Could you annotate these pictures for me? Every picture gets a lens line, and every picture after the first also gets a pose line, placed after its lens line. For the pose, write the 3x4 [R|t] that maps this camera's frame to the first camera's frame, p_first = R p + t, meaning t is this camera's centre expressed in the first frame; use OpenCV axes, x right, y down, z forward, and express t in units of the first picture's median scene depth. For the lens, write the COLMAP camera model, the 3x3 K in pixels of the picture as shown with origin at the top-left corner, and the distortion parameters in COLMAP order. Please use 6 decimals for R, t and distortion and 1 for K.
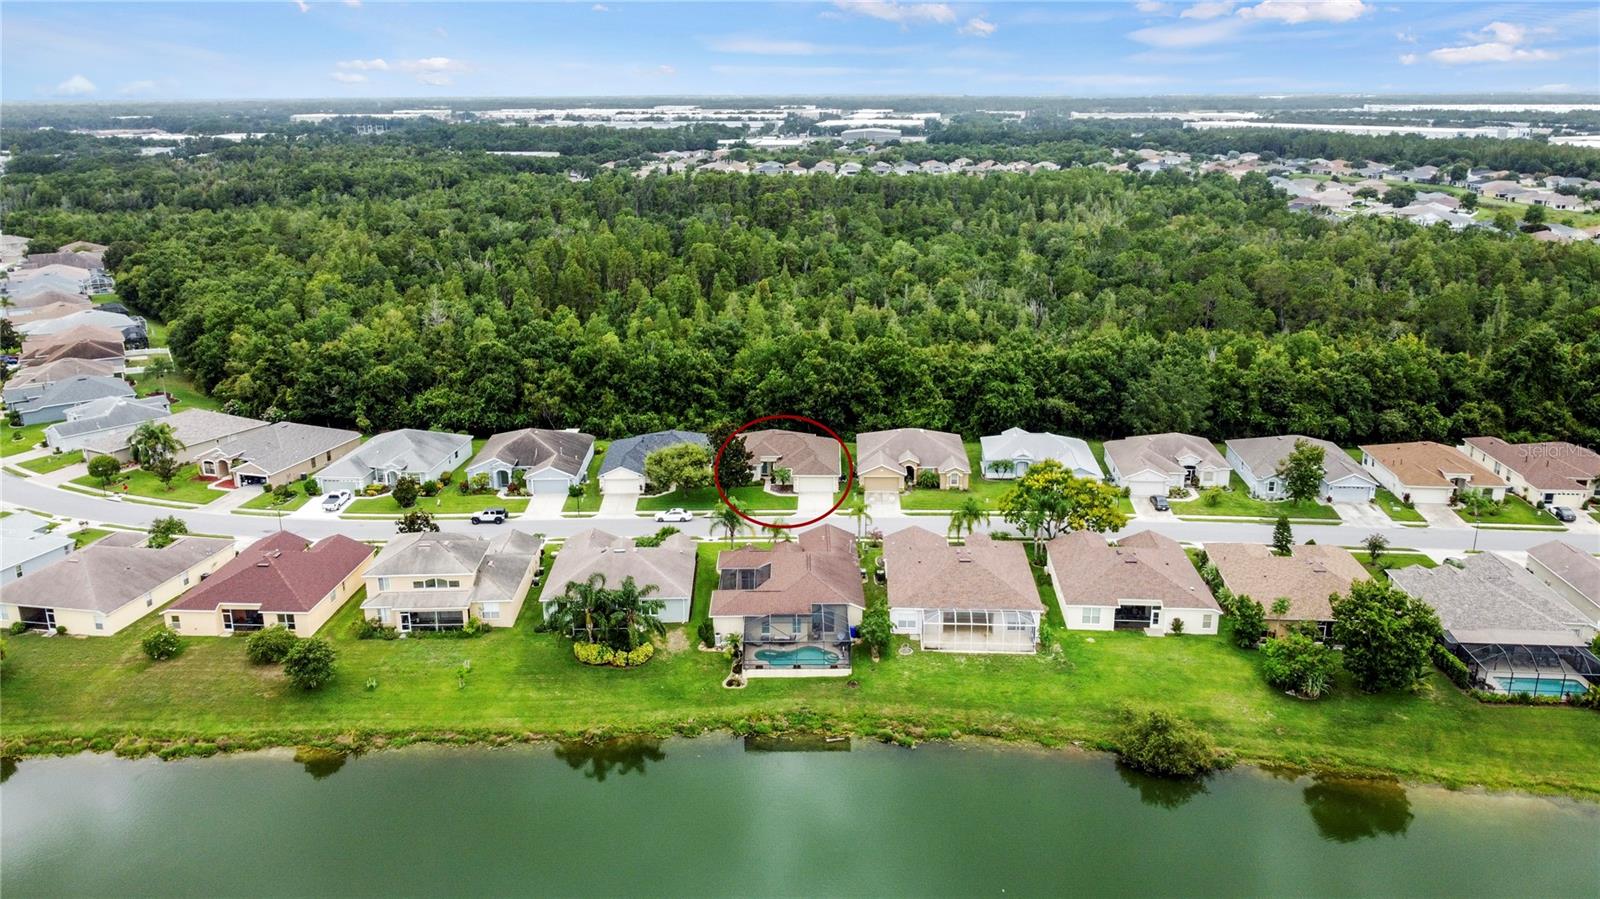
lens RADIAL K [[1213.3, 0, 797.3], [0, 1213.3, 446.9], [0, 0, 1]] dist [-0.000729, -0.006660]
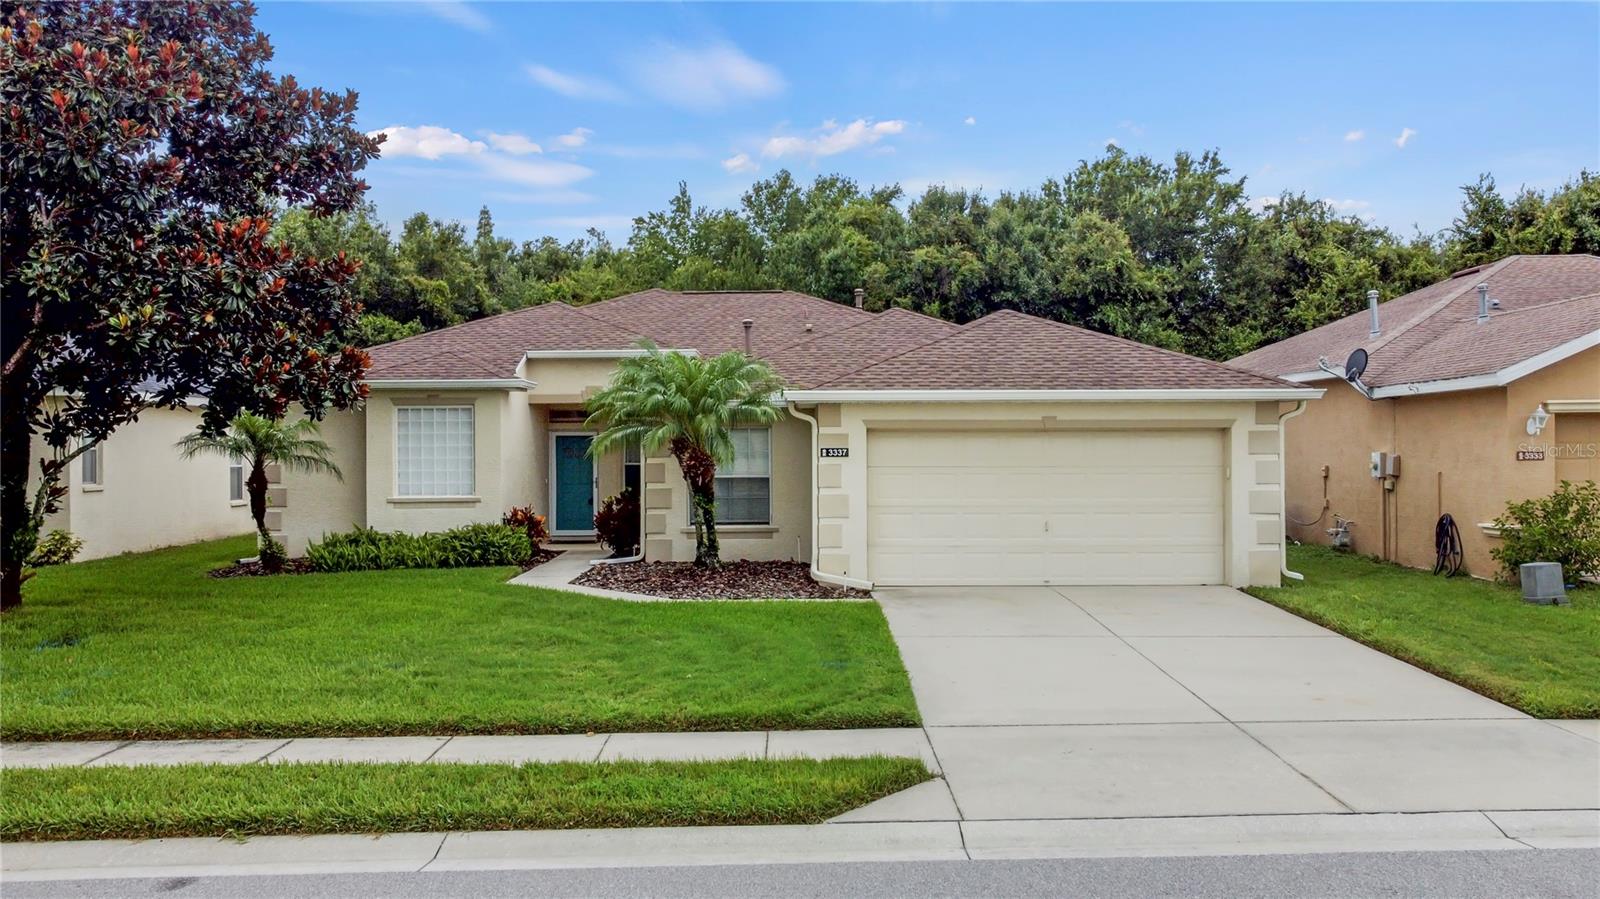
lens RADIAL K [[1213.3, 0, 797.3], [0, 1213.3, 446.9], [0, 0, 1]] dist [-0.000729, -0.006660]
pose [[0.999423, -0.006550, 0.033331, -0.006592], [0.015885, 0.957450, -0.288162, 0.046955], [-0.030026, 0.288525, 0.957001, 0.794651]]
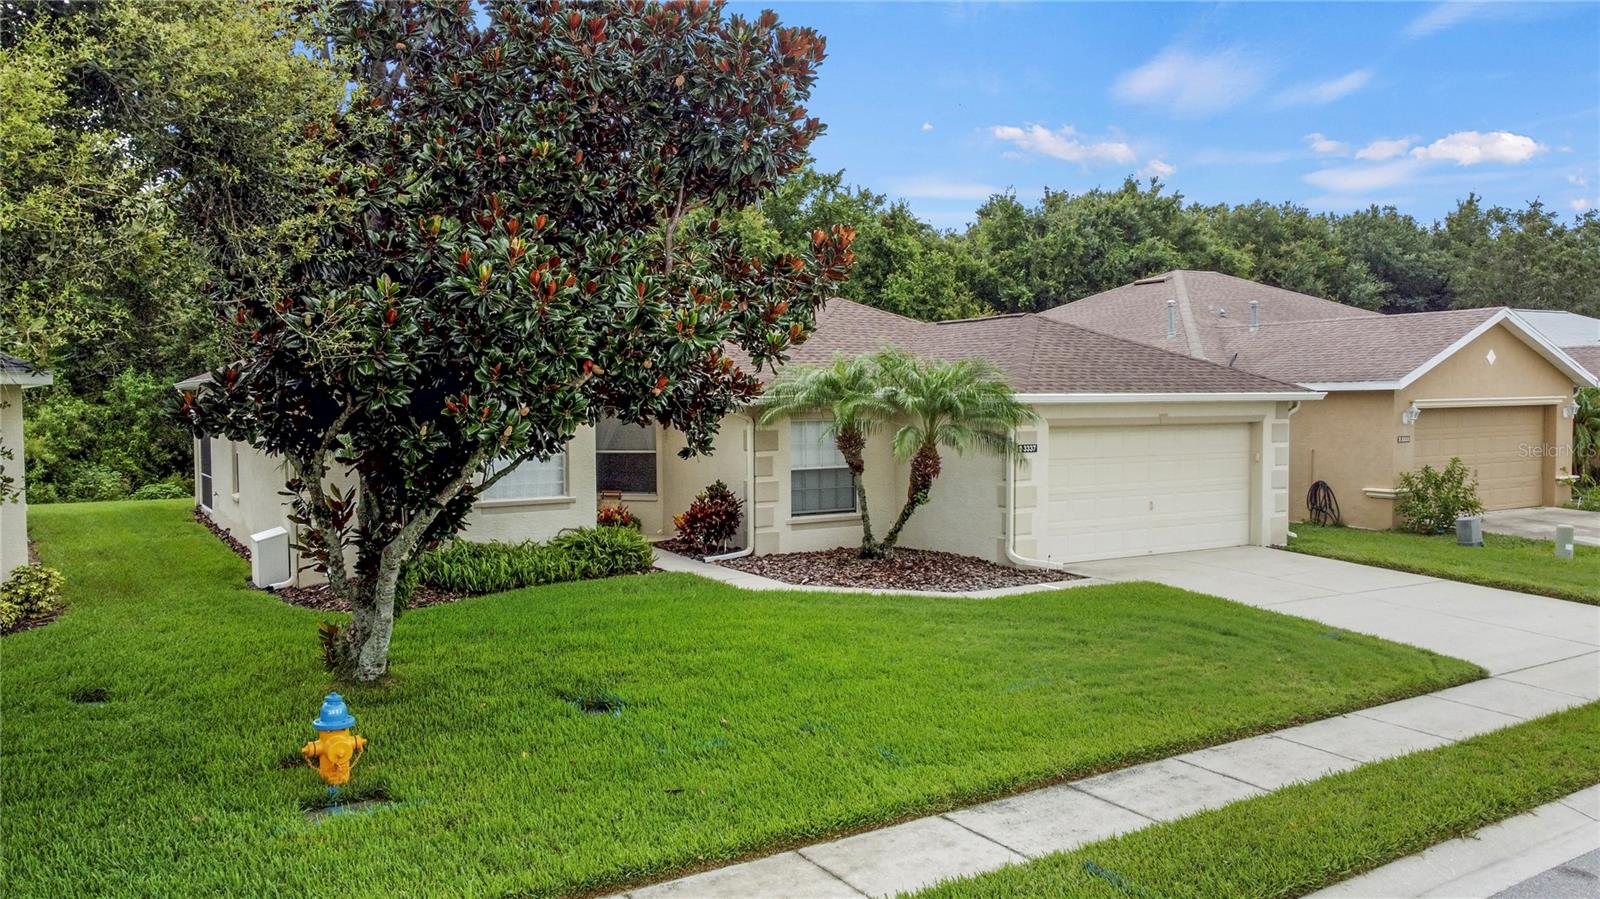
lens RADIAL K [[1213.3, 0, 797.3], [0, 1213.3, 446.9], [0, 0, 1]] dist [-0.000729, -0.006660]
pose [[0.844025, -0.029397, 0.535498, -0.063670], [0.160048, 0.966804, -0.199186, 0.039047], [-0.511866, 0.253824, 0.820711, 0.807302]]
